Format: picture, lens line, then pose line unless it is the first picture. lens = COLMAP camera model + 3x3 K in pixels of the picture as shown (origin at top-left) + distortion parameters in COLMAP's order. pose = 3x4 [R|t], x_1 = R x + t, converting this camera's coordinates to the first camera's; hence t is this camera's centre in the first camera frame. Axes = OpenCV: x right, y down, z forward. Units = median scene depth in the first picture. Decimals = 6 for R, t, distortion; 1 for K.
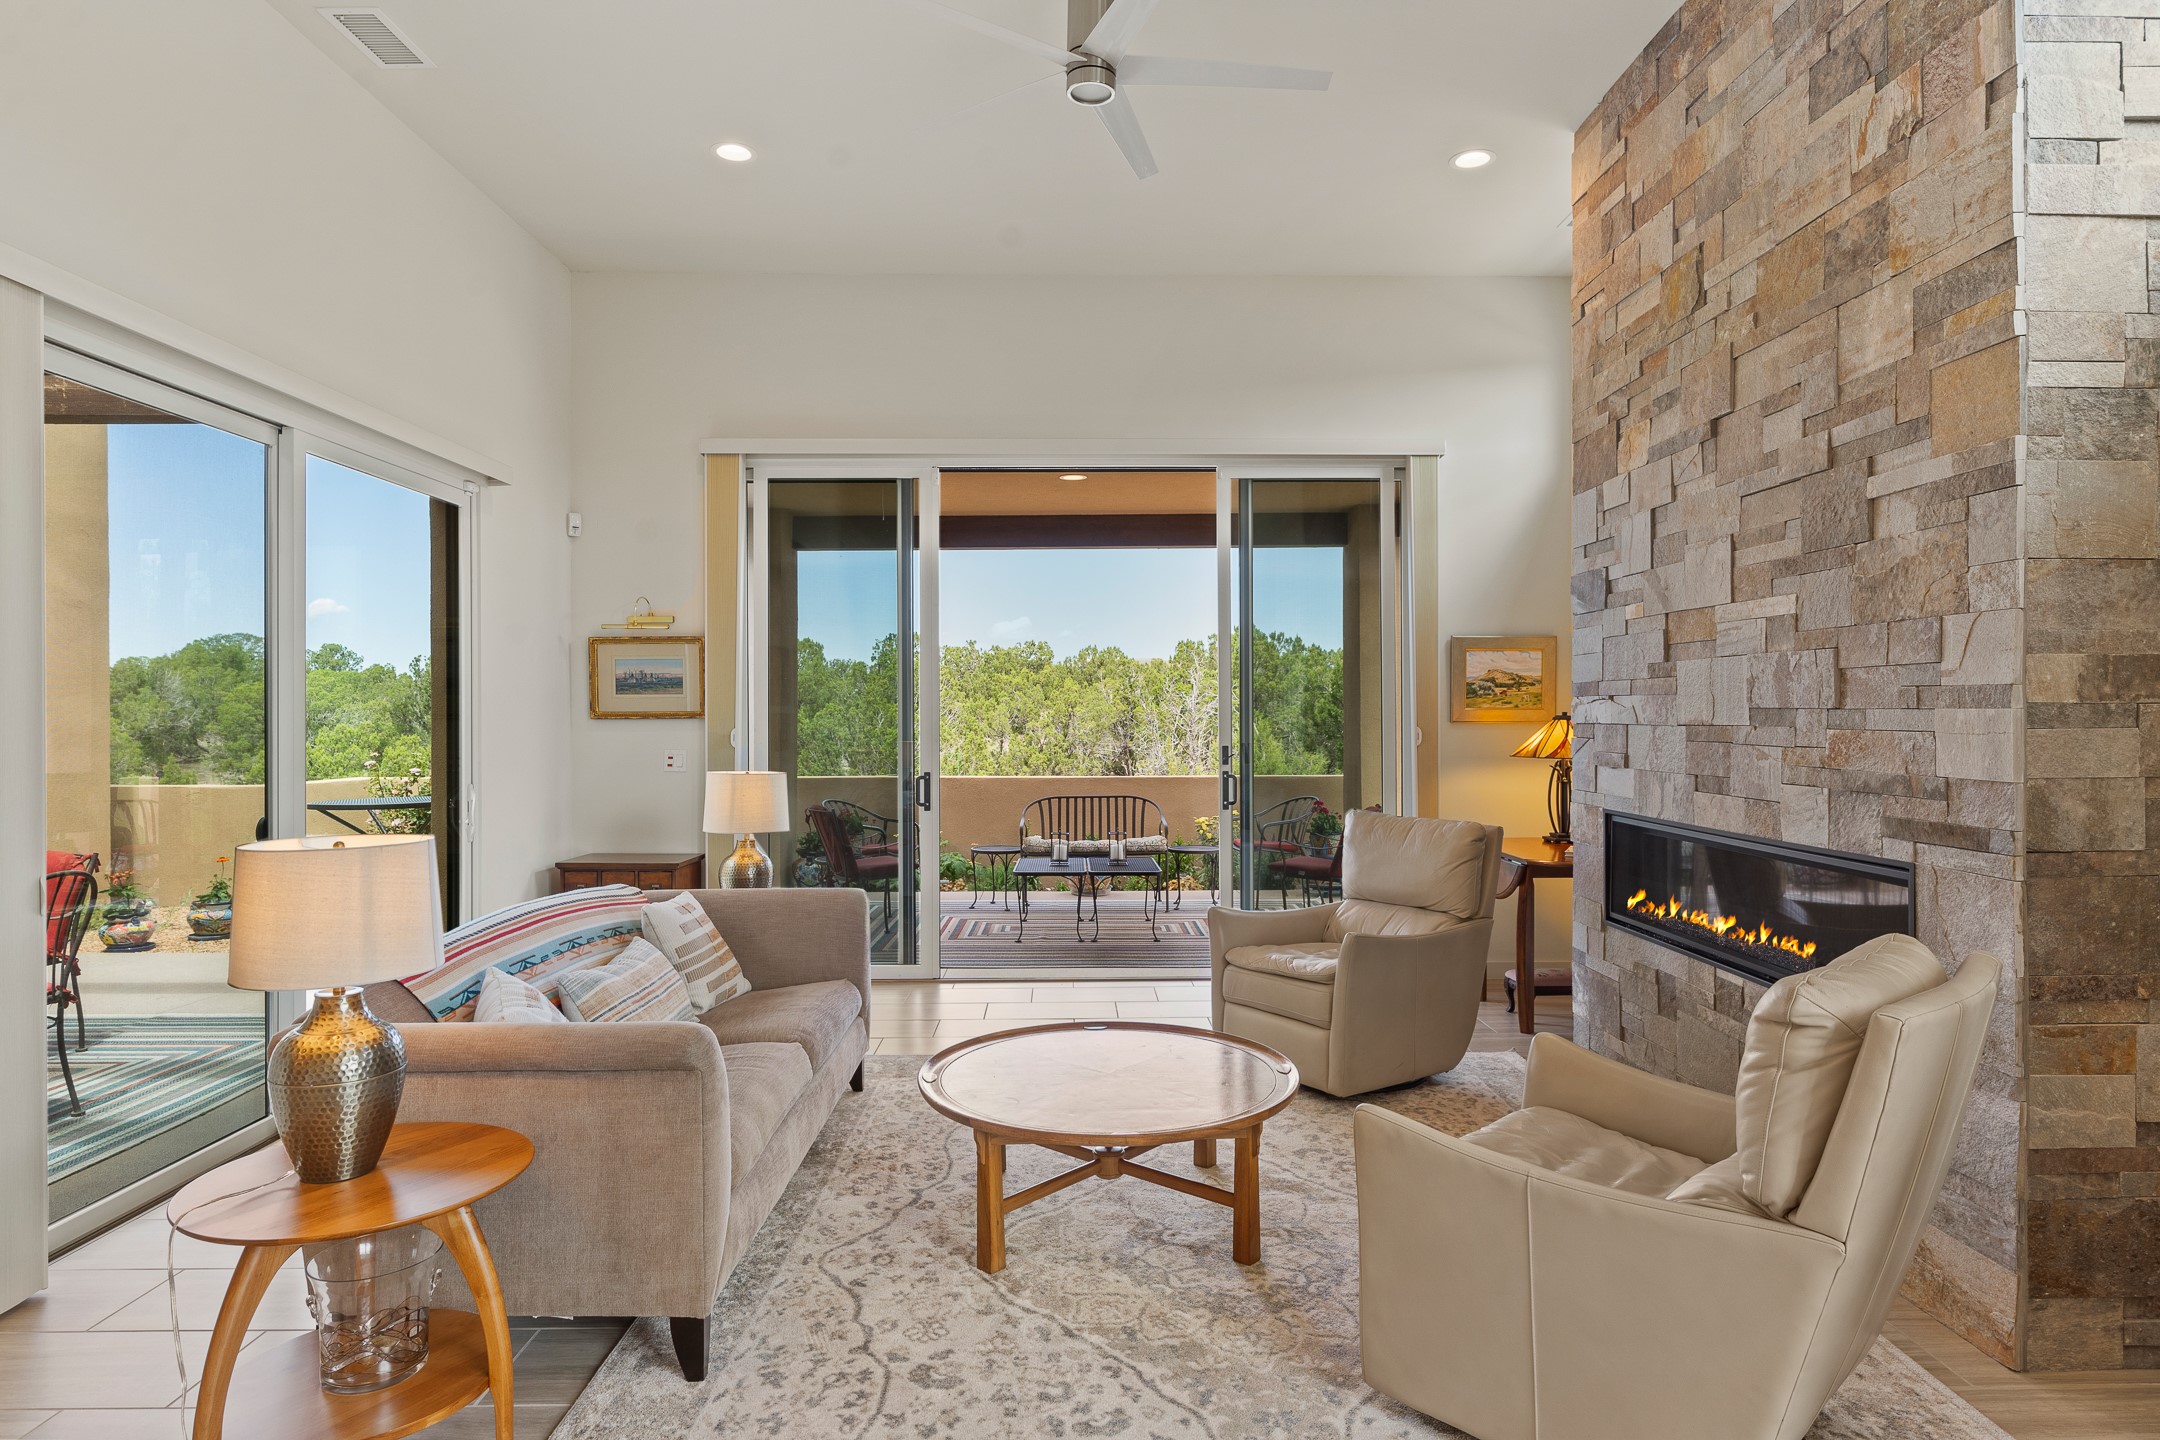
lens RADIAL K [[1213.4, 0, 1080.0], [0, 1213.4, 720.0], [0, 0, 1]] dist [0.006819, 0.001517]
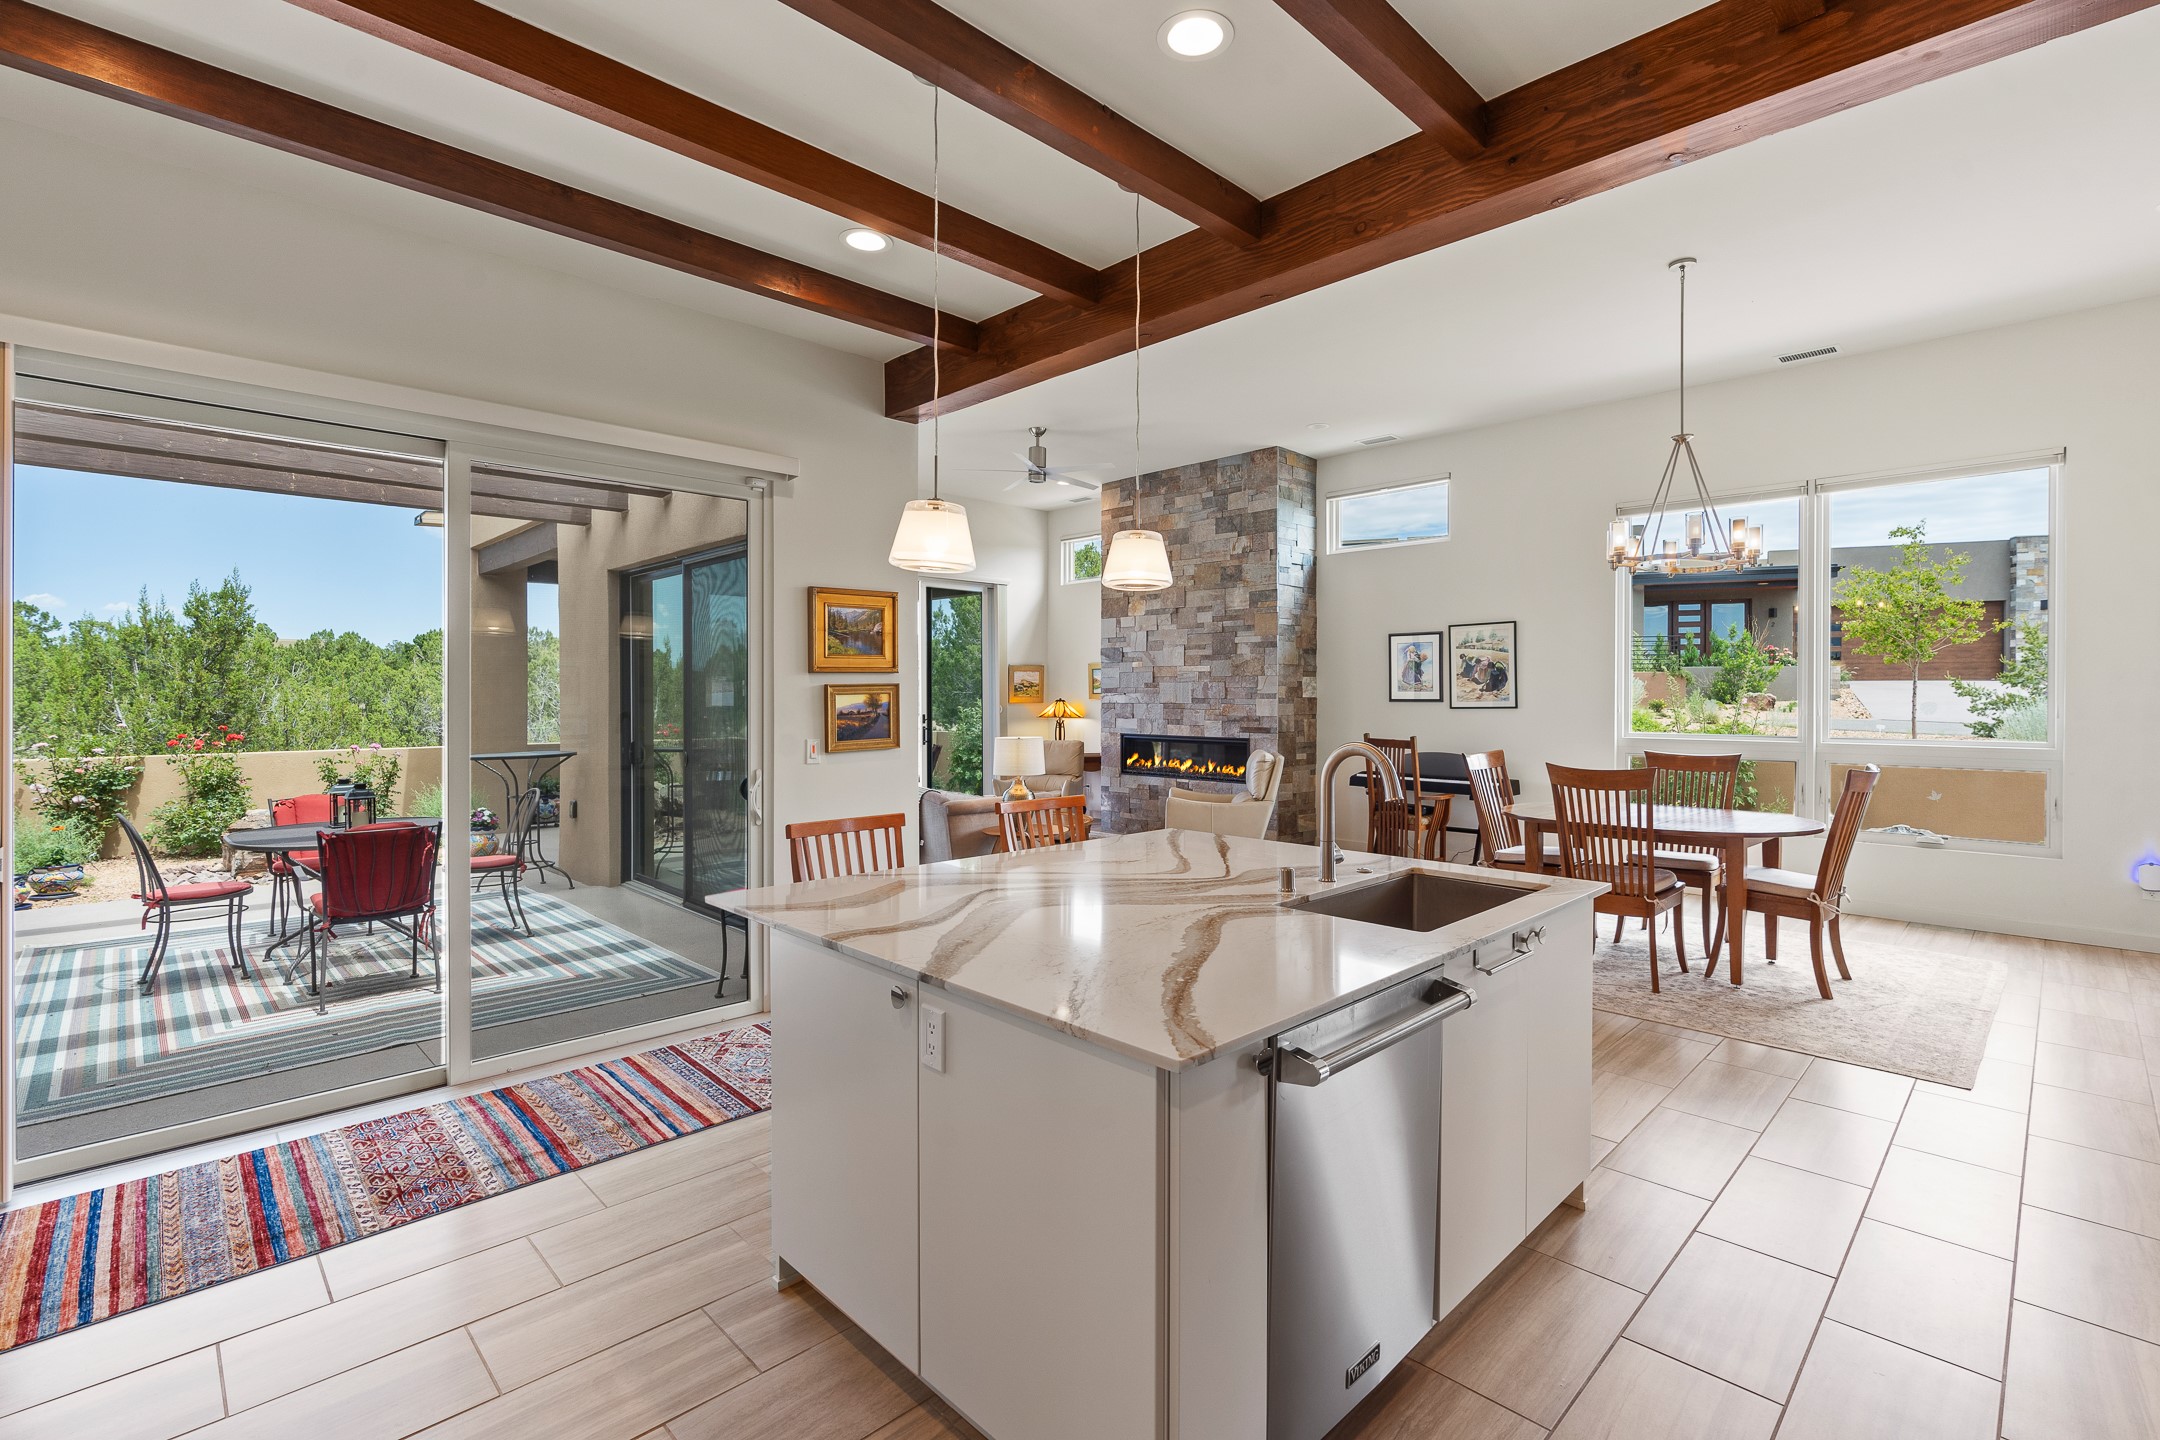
lens RADIAL K [[973.2, 0, 1083.7], [0, 973.2, 707.6], [0, 0, 1]] dist [-0.012686, 0.000336]
pose [[0.721161, -0.004925, 0.692750, -1.640322], [0.000322, 0.999977, 0.006774, -0.002171], [-0.692767, -0.004662, 0.721146, -0.779698]]
